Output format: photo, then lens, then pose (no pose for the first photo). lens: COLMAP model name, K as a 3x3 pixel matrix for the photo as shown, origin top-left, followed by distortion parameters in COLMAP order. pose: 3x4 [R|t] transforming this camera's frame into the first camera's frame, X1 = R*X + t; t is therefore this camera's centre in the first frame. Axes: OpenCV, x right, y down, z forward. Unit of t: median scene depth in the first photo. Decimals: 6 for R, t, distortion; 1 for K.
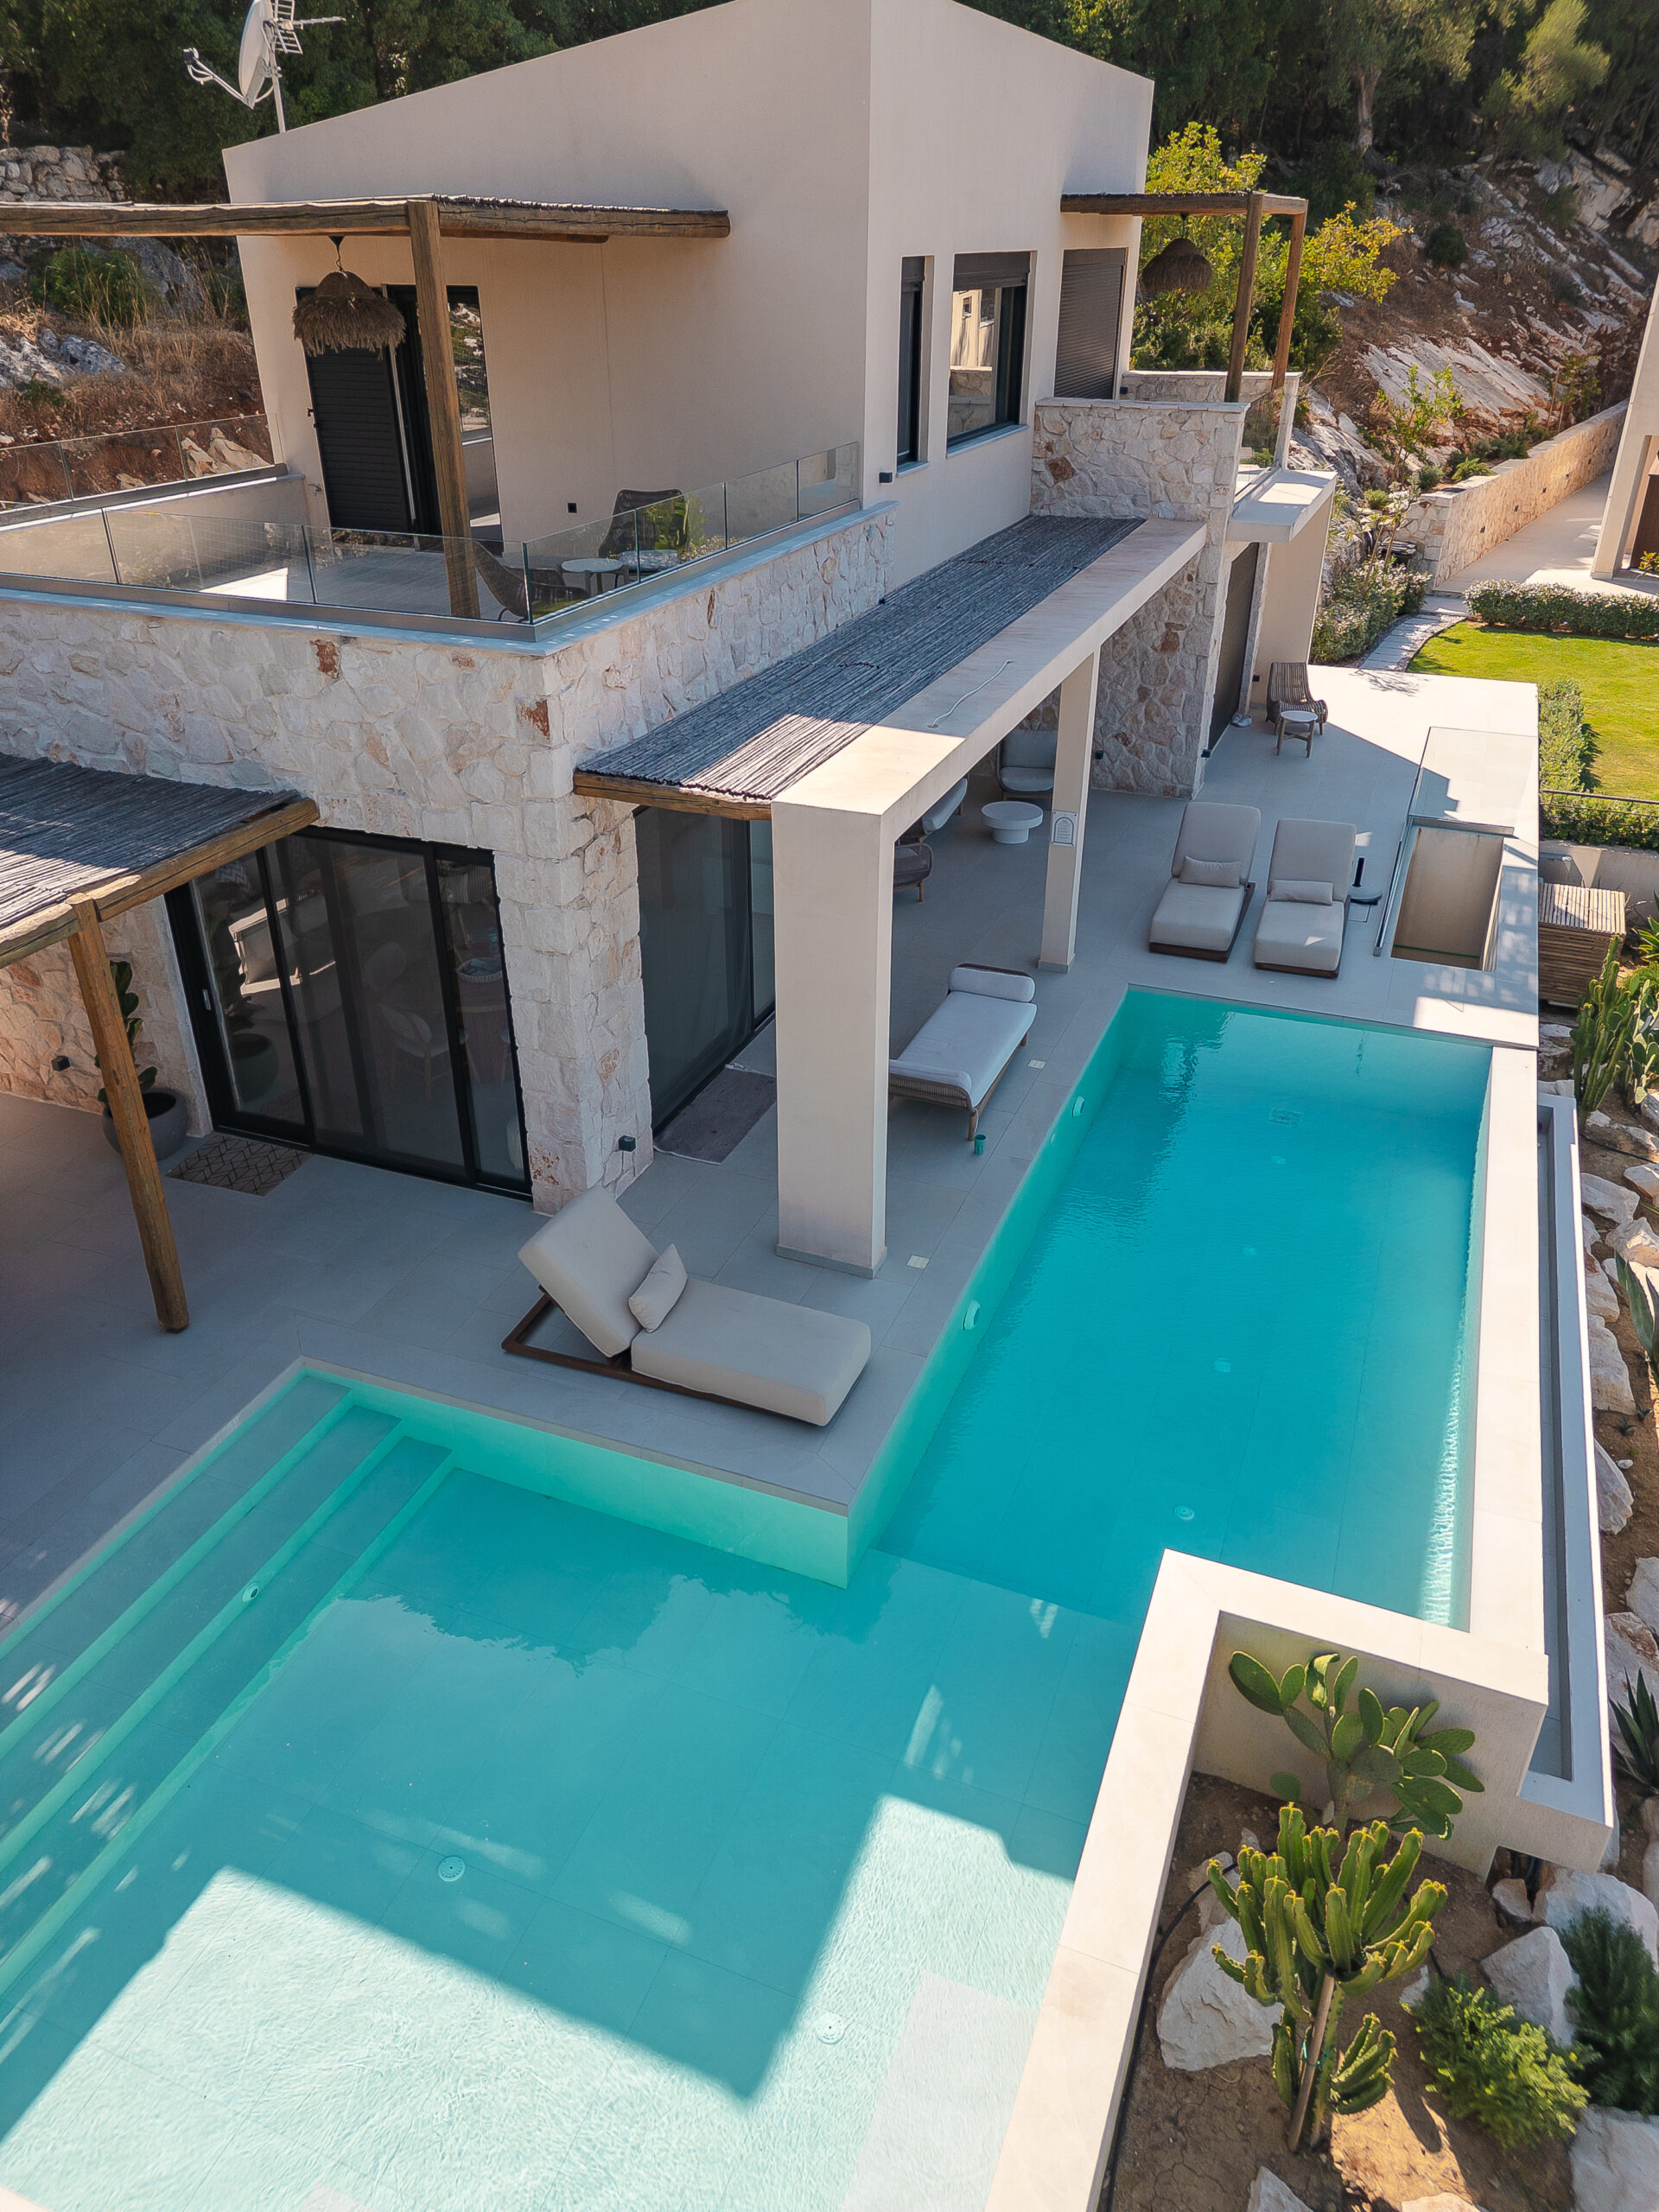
lens RADIAL K [[1534.3, 0, 829.5], [0, 1534.3, 1106.0], [0, 0, 1]] dist [0.071391, -0.068350]
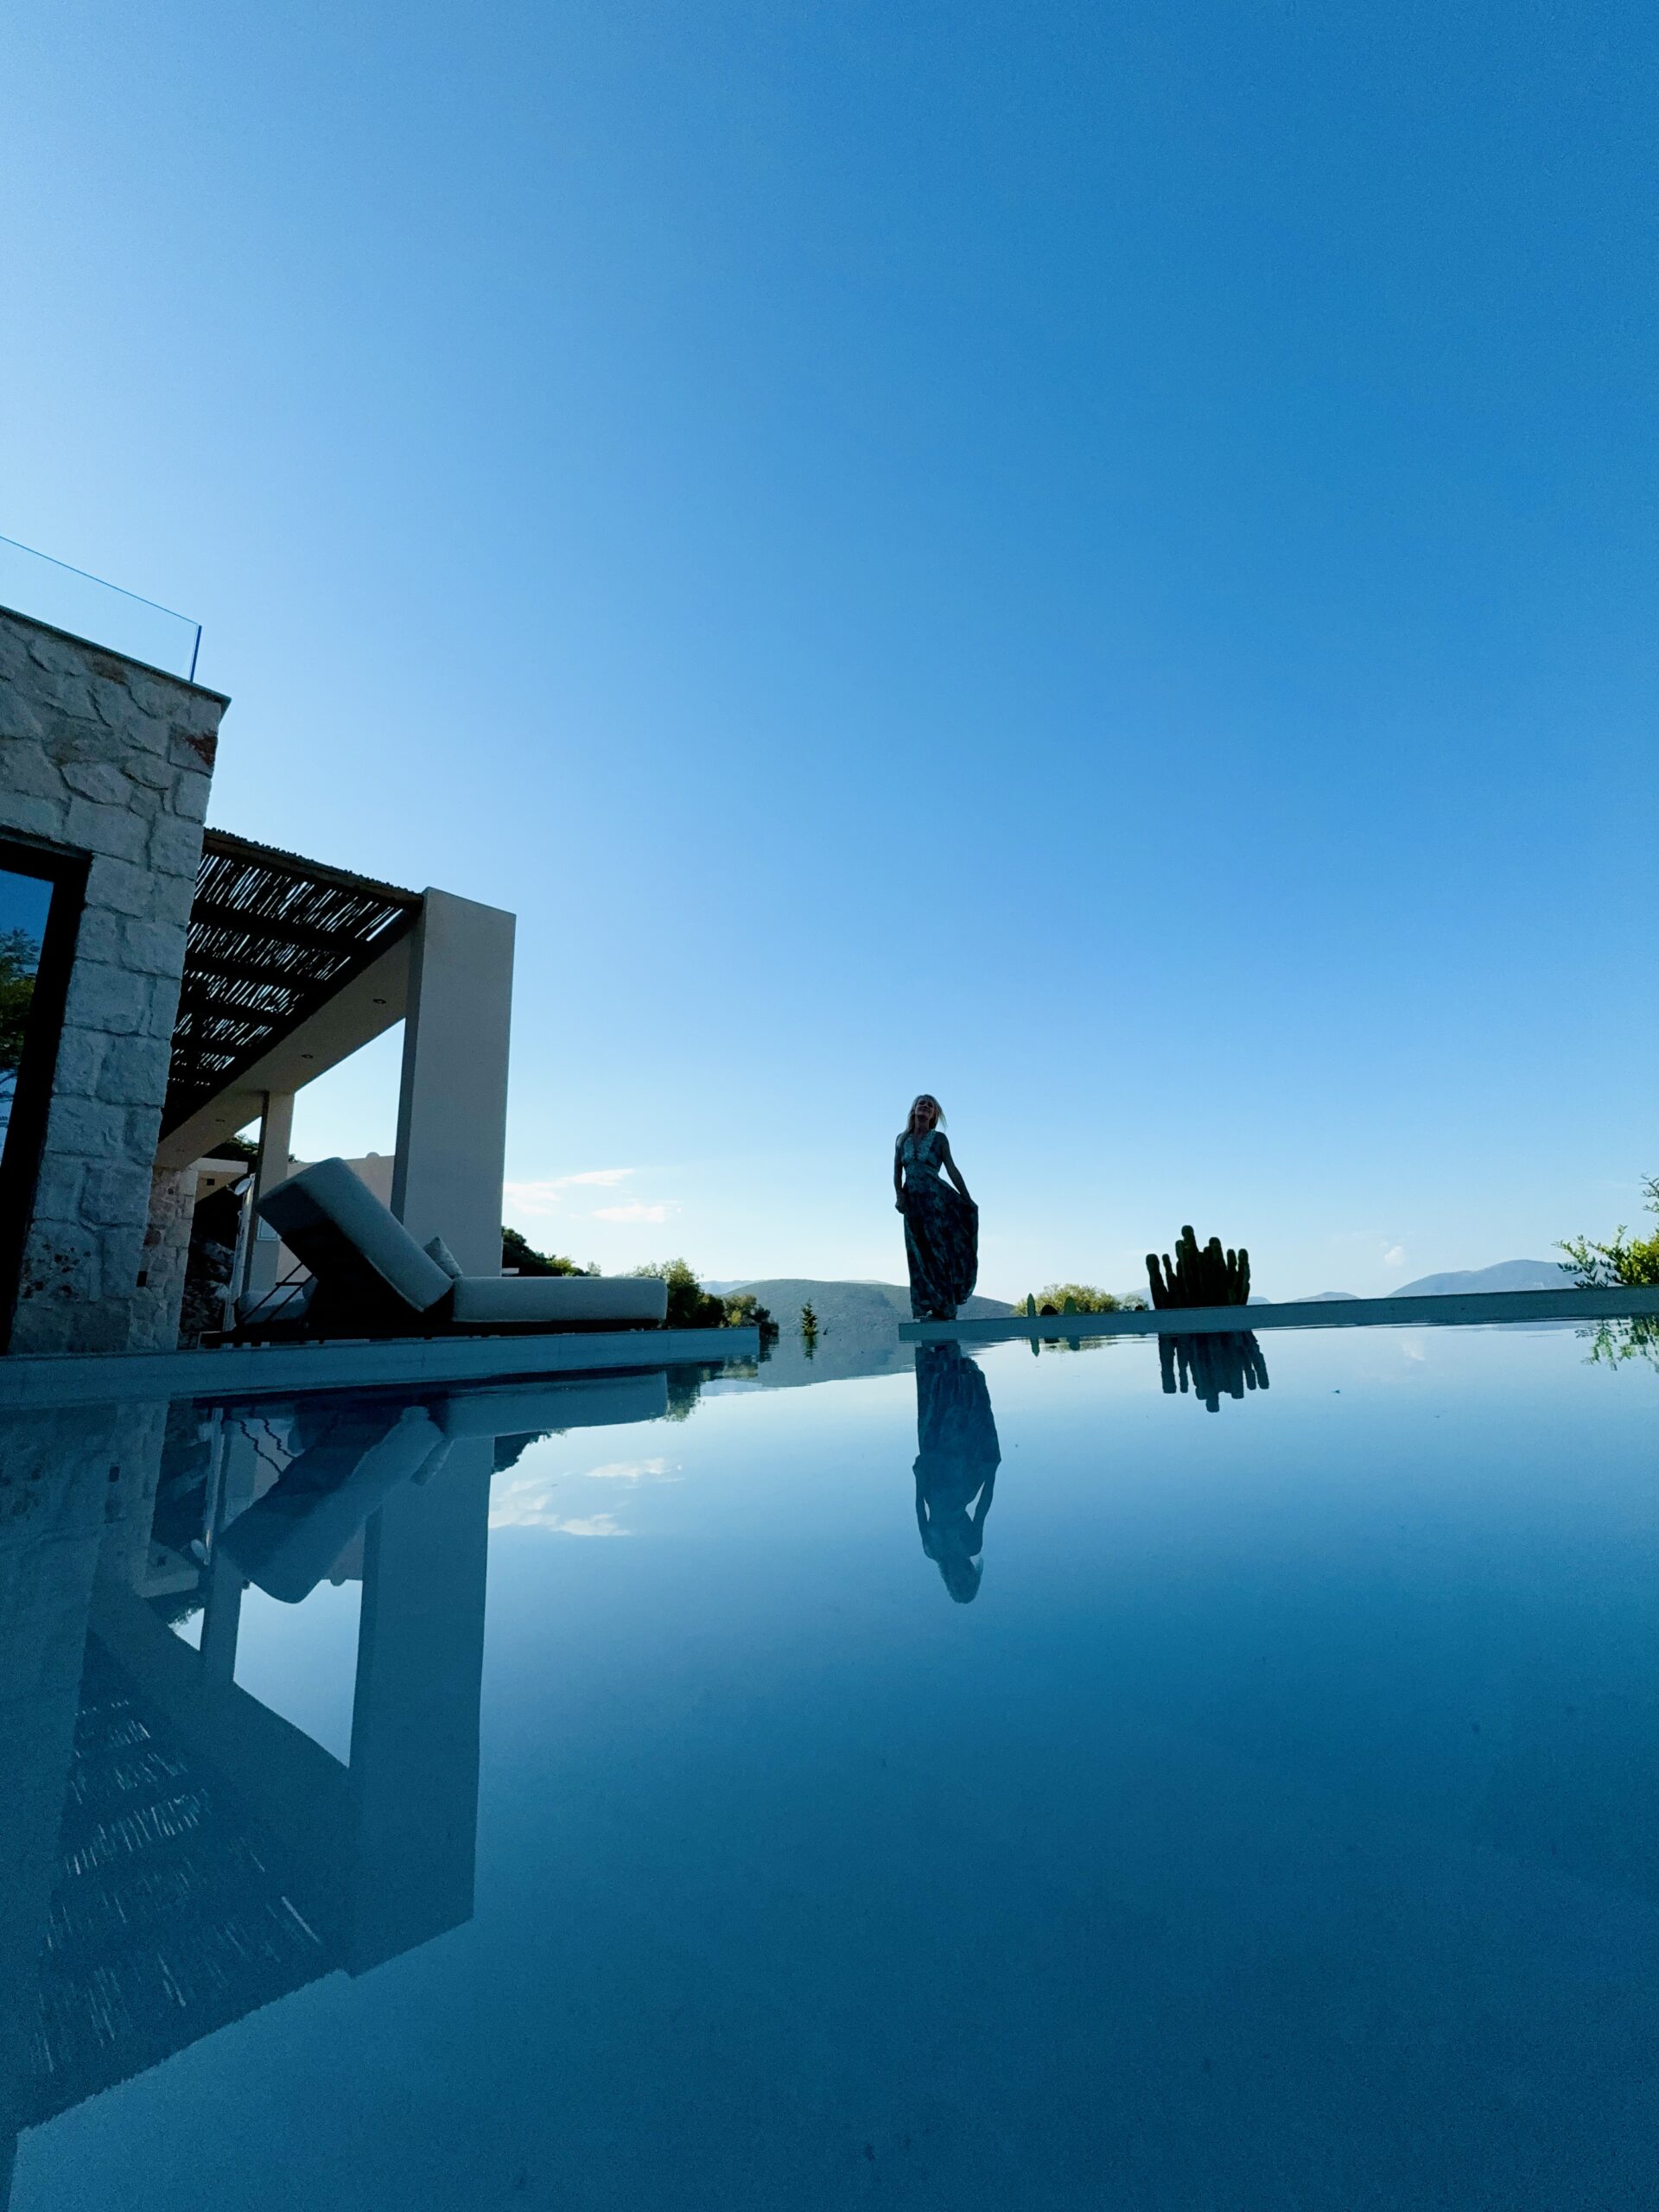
lens RADIAL K [[875.8, 0, 829.5], [0, 875.8, 1106.0], [0, 0, 1]] dist [-0.000255, -0.000010]
pose [[0.376484, 0.216492, 0.900772, -0.378764], [0.494300, 0.775404, -0.392957, 0.276820], [-0.783535, 0.593194, 0.184916, 0.530449]]
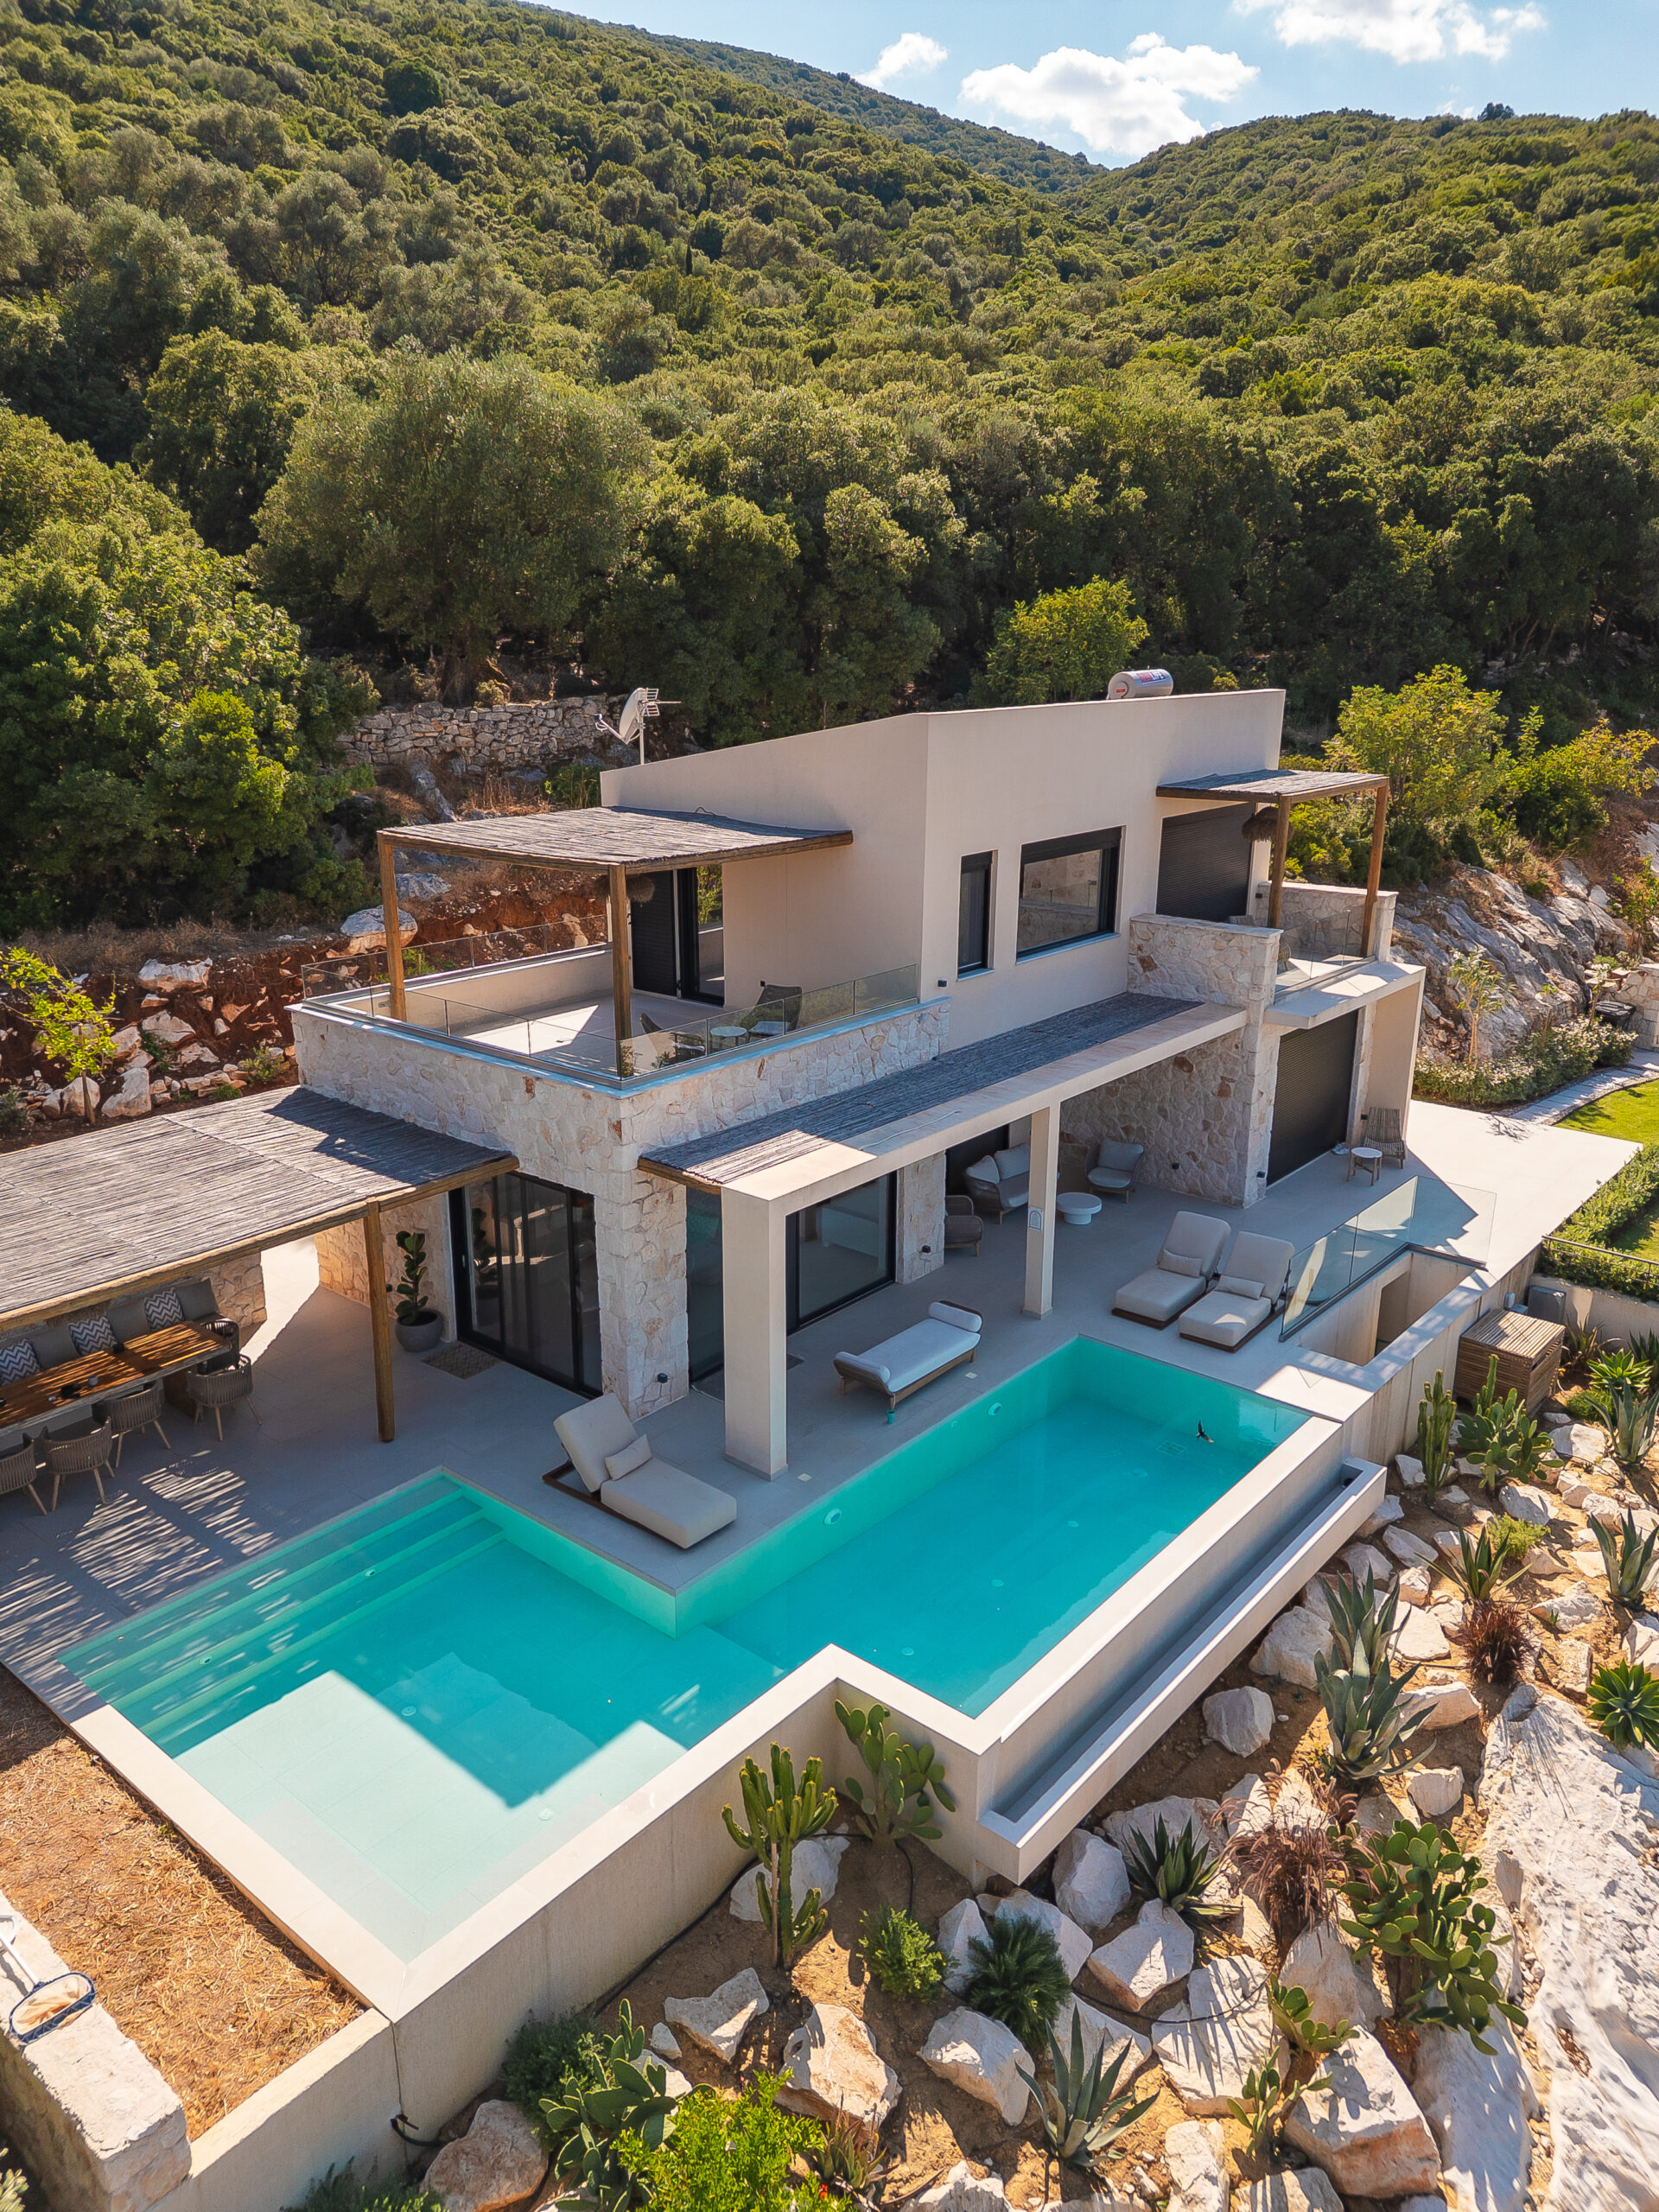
lens RADIAL K [[1534.3, 0, 829.5], [0, 1534.3, 1106.0], [0, 0, 1]] dist [0.071391, -0.068350]
pose [[0.949239, 0.093980, -0.300190, 0.444231], [-0.155382, 0.969857, -0.187708, 0.020513], [0.273501, 0.224824, 0.935228, -0.484556]]
